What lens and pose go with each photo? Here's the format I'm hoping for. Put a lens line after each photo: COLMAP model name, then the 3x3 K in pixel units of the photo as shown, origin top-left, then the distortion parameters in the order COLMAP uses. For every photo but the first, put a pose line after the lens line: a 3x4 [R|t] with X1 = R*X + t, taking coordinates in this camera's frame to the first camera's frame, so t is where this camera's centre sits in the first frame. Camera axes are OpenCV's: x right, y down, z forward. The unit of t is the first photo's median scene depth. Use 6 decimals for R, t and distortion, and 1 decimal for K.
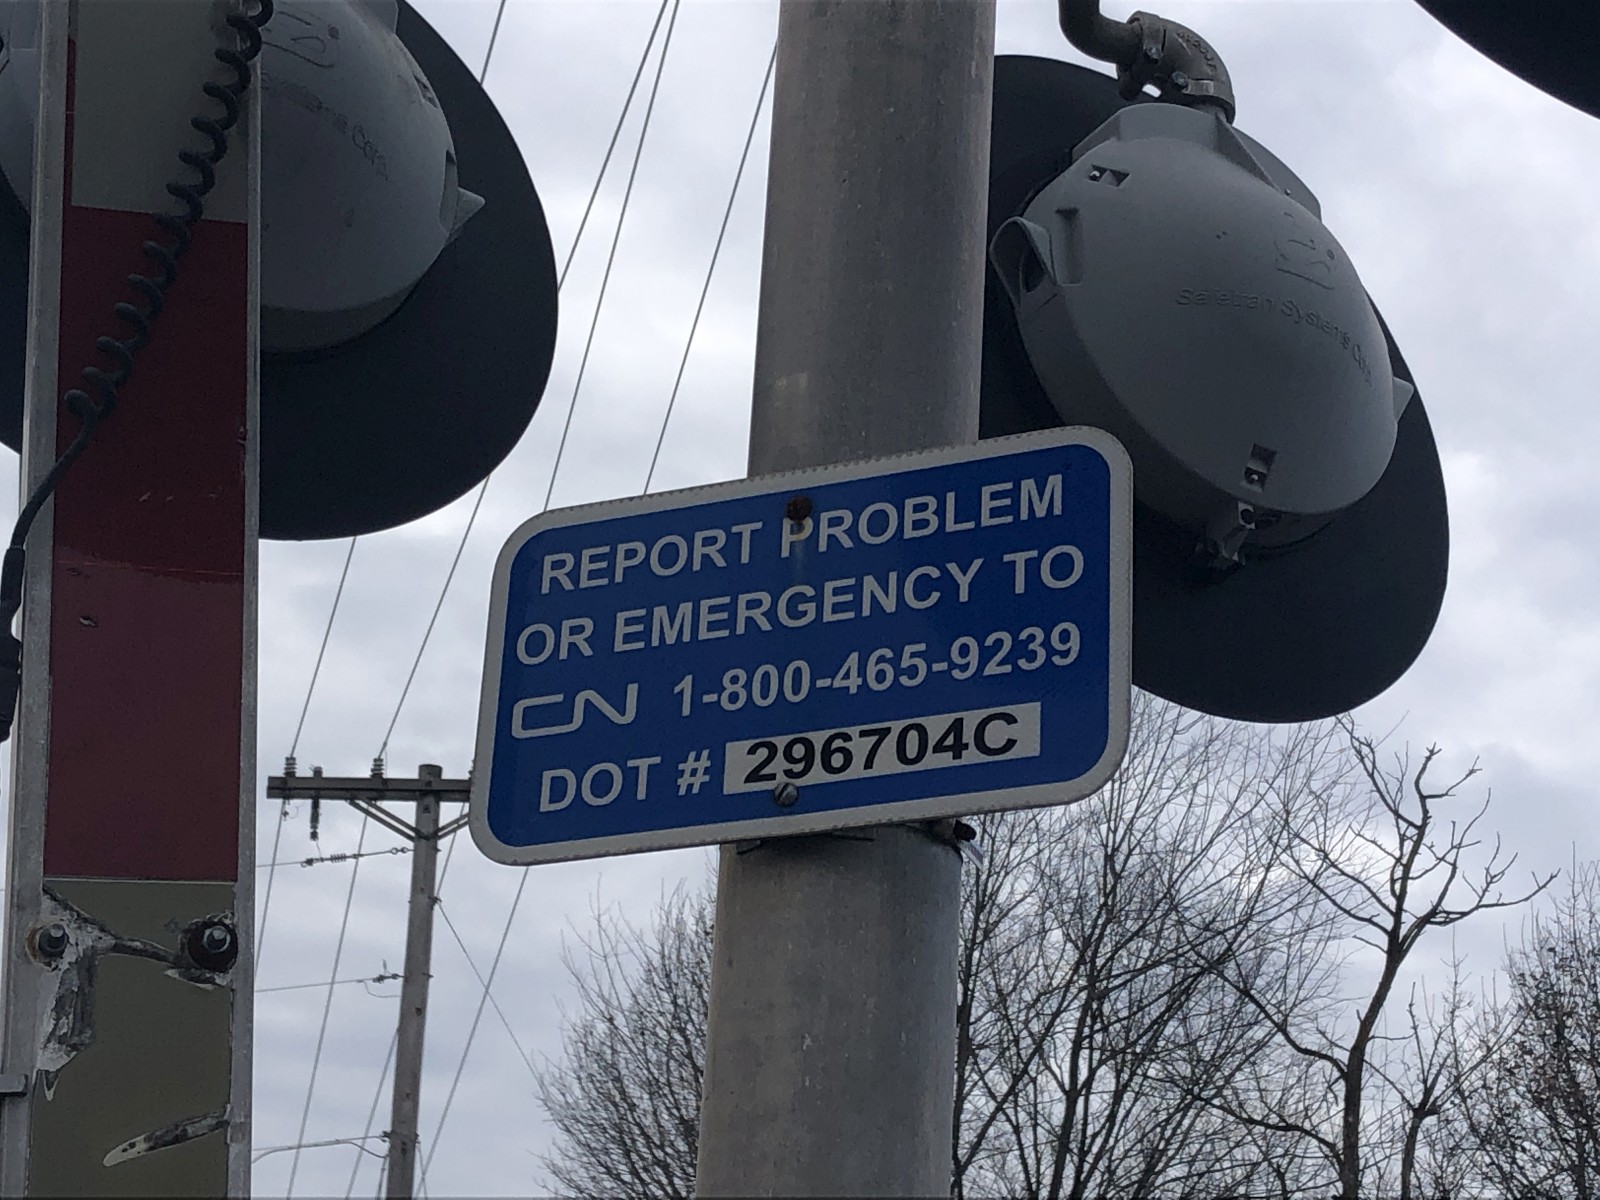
lens RADIAL K [[3238.6, 0, 811.3], [0, 3238.6, 561.5], [0, 0, 1]] dist [0.235883, 0.000000]
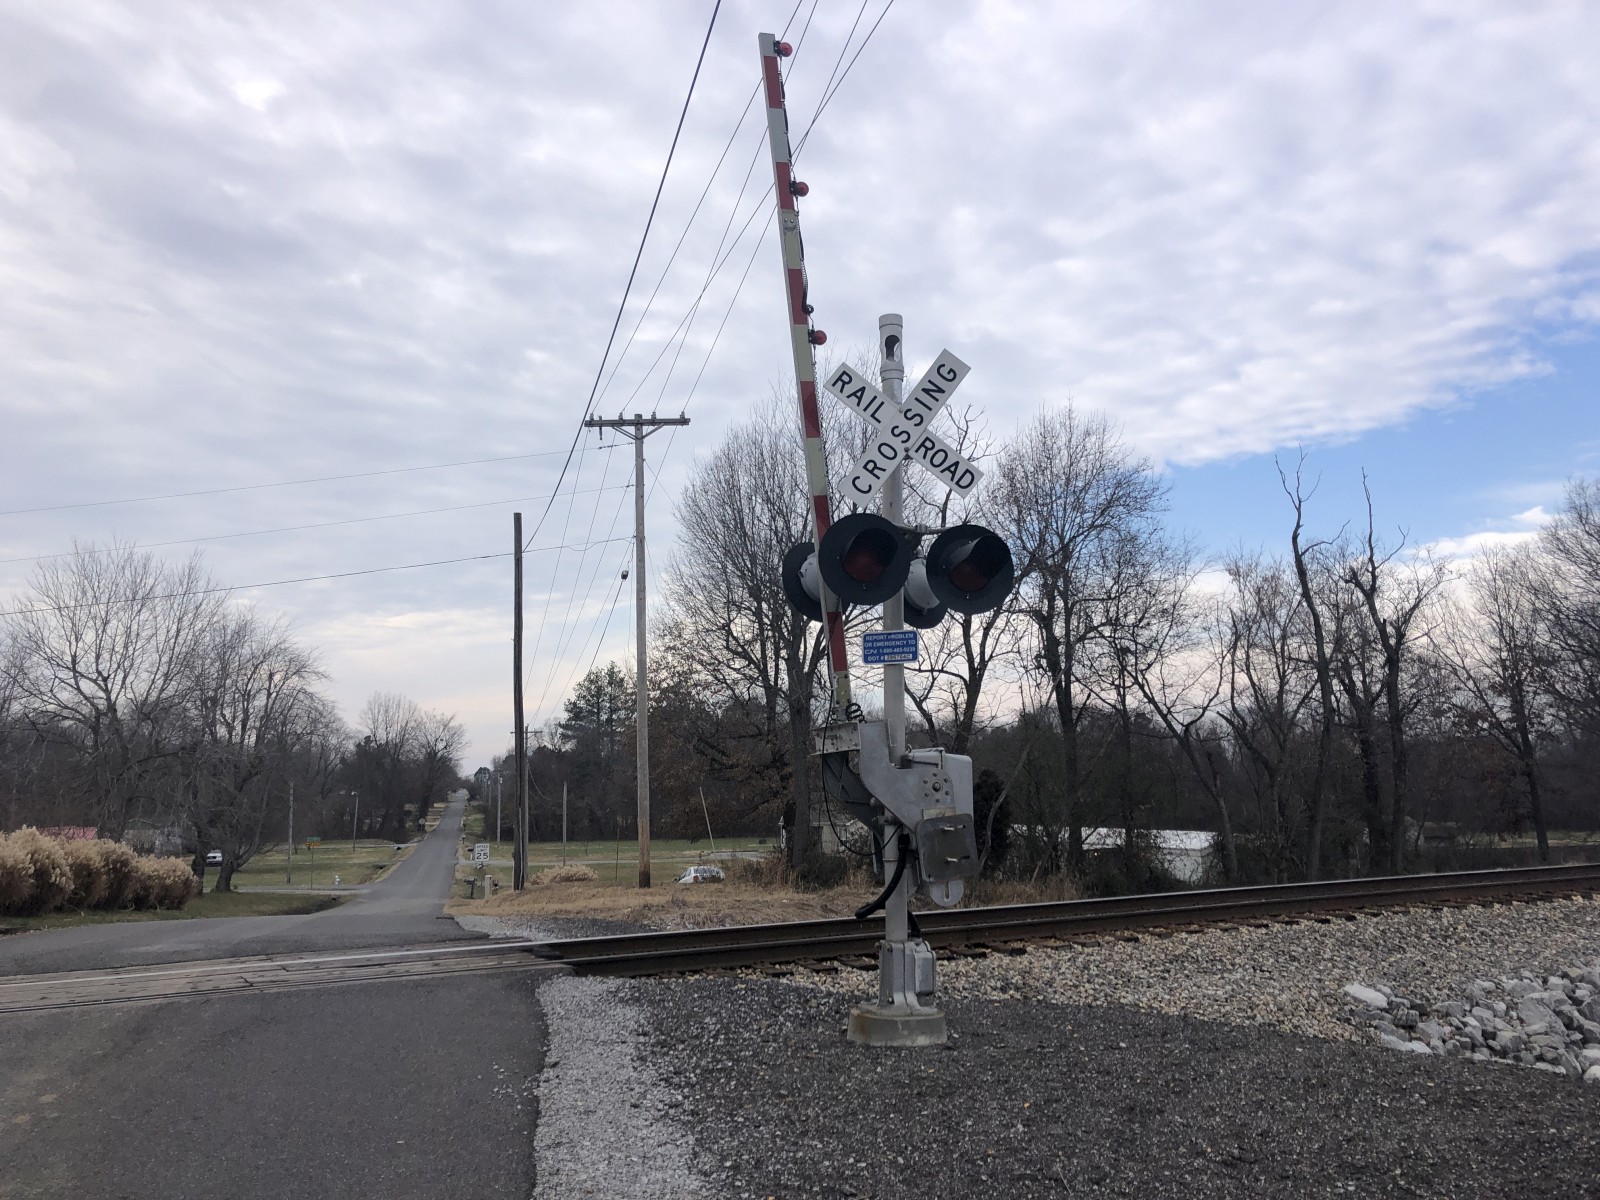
lens RADIAL K [[1282.6, 0, 797.7], [0, 1282.6, 568.5], [0, 0, 1]] dist [0.038368, -0.030911]
pose [[0.998201, -0.042649, 0.042145, -0.434862], [0.031609, 0.971589, 0.234555, -1.146626], [-0.050951, -0.232801, 0.971189, -2.918888]]
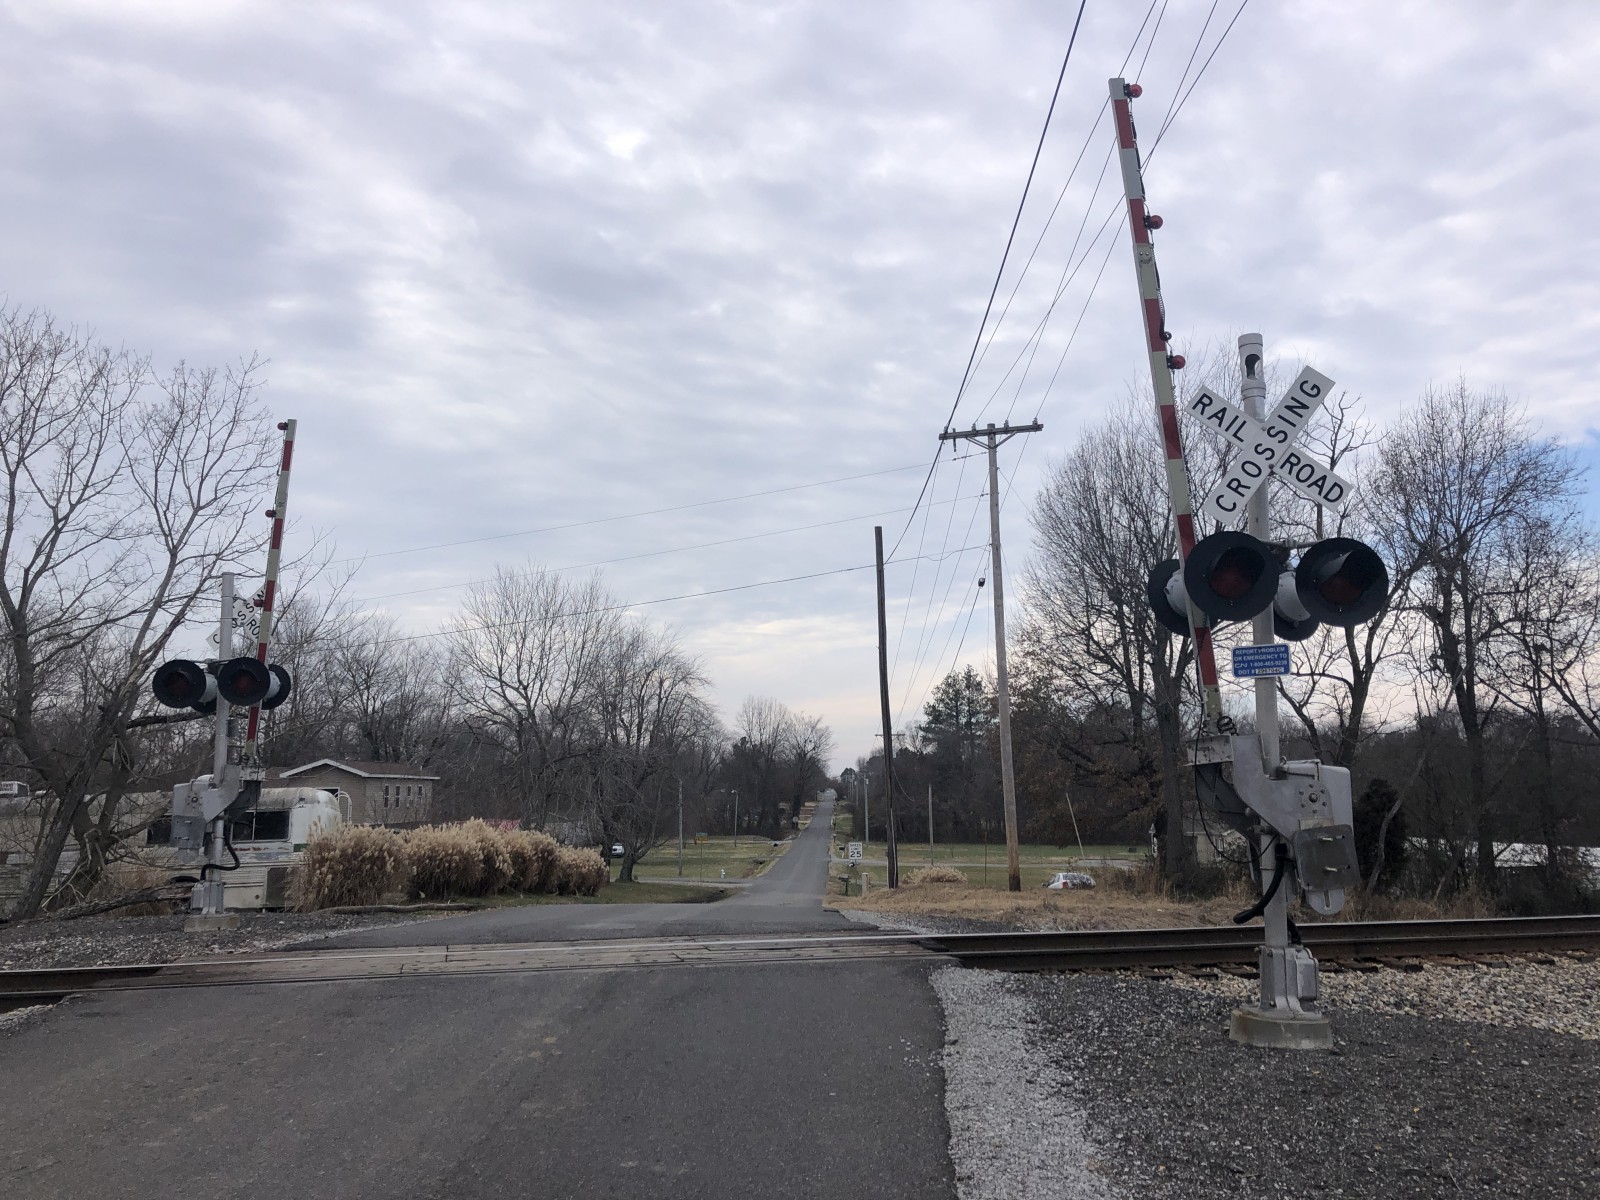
lens RADIAL K [[1282.6, 0, 806.5], [0, 1282.6, 574.6], [0, 0, 1]] dist [0.038368, -0.030911]
pose [[0.971937, -0.075429, -0.222820, -0.458207], [0.124630, 0.968453, 0.215791, -1.290638], [0.199514, -0.237505, 0.950676, -3.226566]]
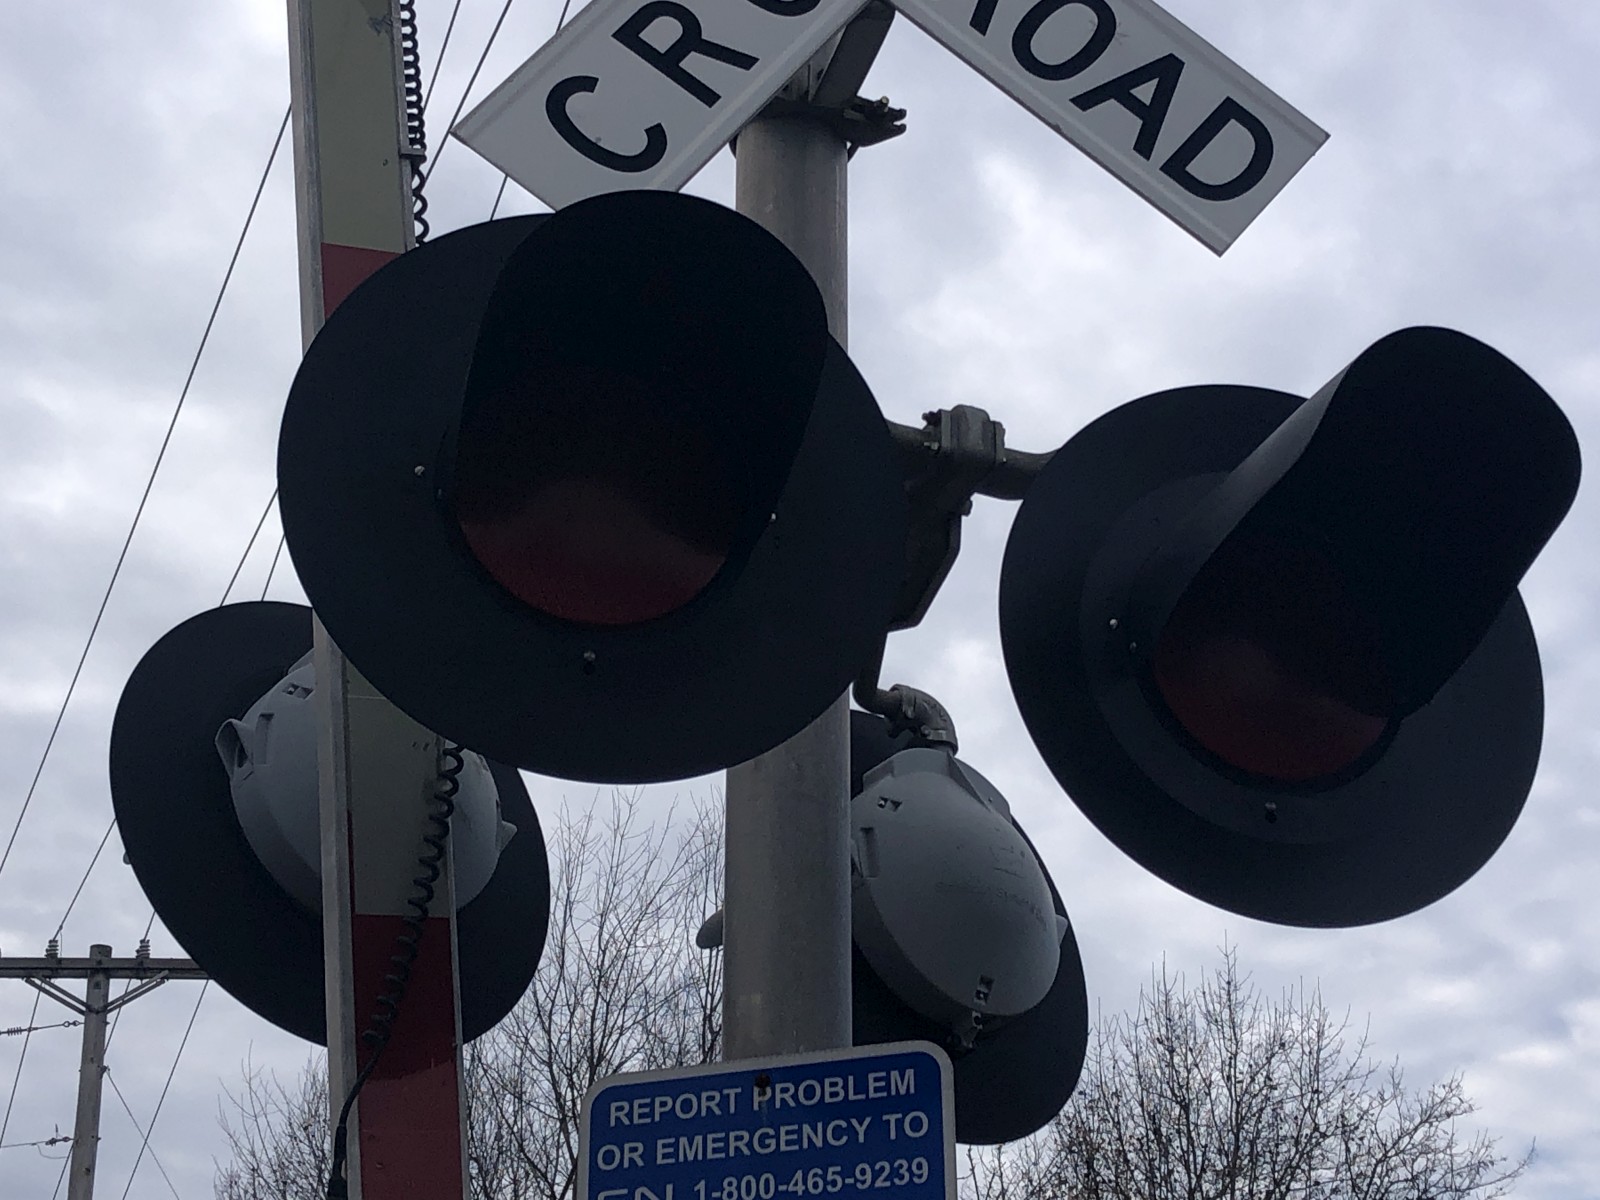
lens RADIAL K [[2904.0, 0, 778.1], [0, 2904.0, 516.0], [0, 0, 1]] dist [0.112427, 0.000000]
pose [[0.992705, 0.009746, 0.120178, -0.147149], [-0.000849, 0.997268, -0.073860, -0.160135], [-0.120570, 0.073219, 0.990001, -0.471983]]
